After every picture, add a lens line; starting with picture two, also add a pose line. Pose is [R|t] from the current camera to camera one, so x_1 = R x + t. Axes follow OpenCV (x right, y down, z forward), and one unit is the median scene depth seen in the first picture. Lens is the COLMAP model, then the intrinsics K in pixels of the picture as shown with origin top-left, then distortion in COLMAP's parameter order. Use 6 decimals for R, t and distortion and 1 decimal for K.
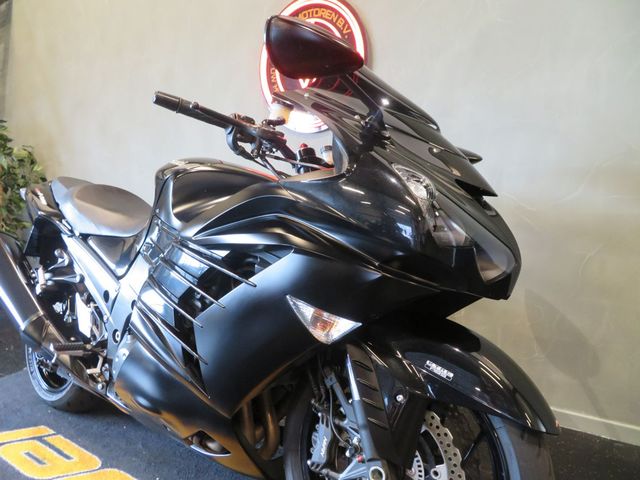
lens RADIAL K [[461.2, 0, 320.0], [0, 461.2, 240.0], [0, 0, 1]] dist [-0.005550, 0.000216]
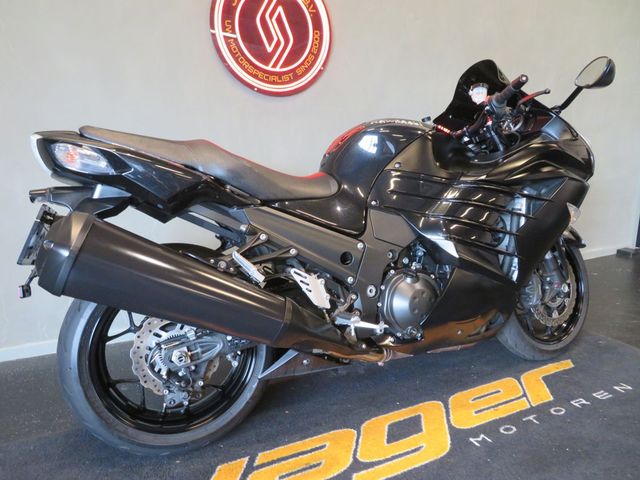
lens RADIAL K [[453.1, 0, 322.1], [0, 453.1, 241.5], [0, 0, 1]] dist [-0.004482, 0.002841]
pose [[0.492769, -0.163769, 0.854610, -1.808784], [0.104399, 0.986162, 0.128782, -0.054670], [-0.863875, 0.025761, 0.503048, 0.792236]]
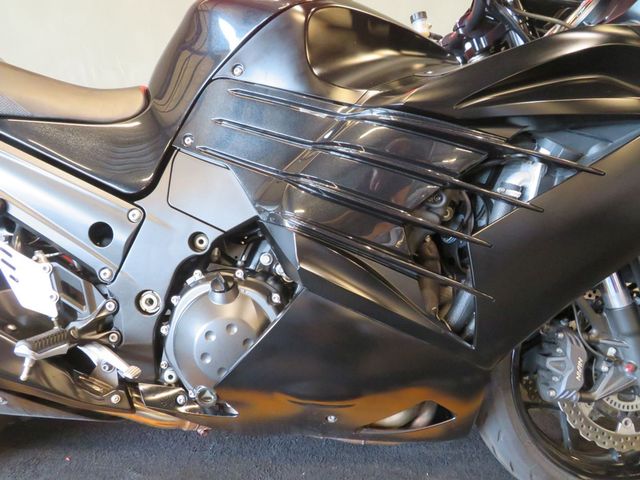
lens RADIAL K [[461.2, 0, 320.0], [0, 461.2, 240.0], [0, 0, 1]] dist [-0.005550, 0.000216]
pose [[0.794944, -0.093550, 0.599427, -0.812576], [0.012195, 0.990304, 0.138380, 0.084189], [-0.606560, -0.102695, 0.788377, 0.608972]]
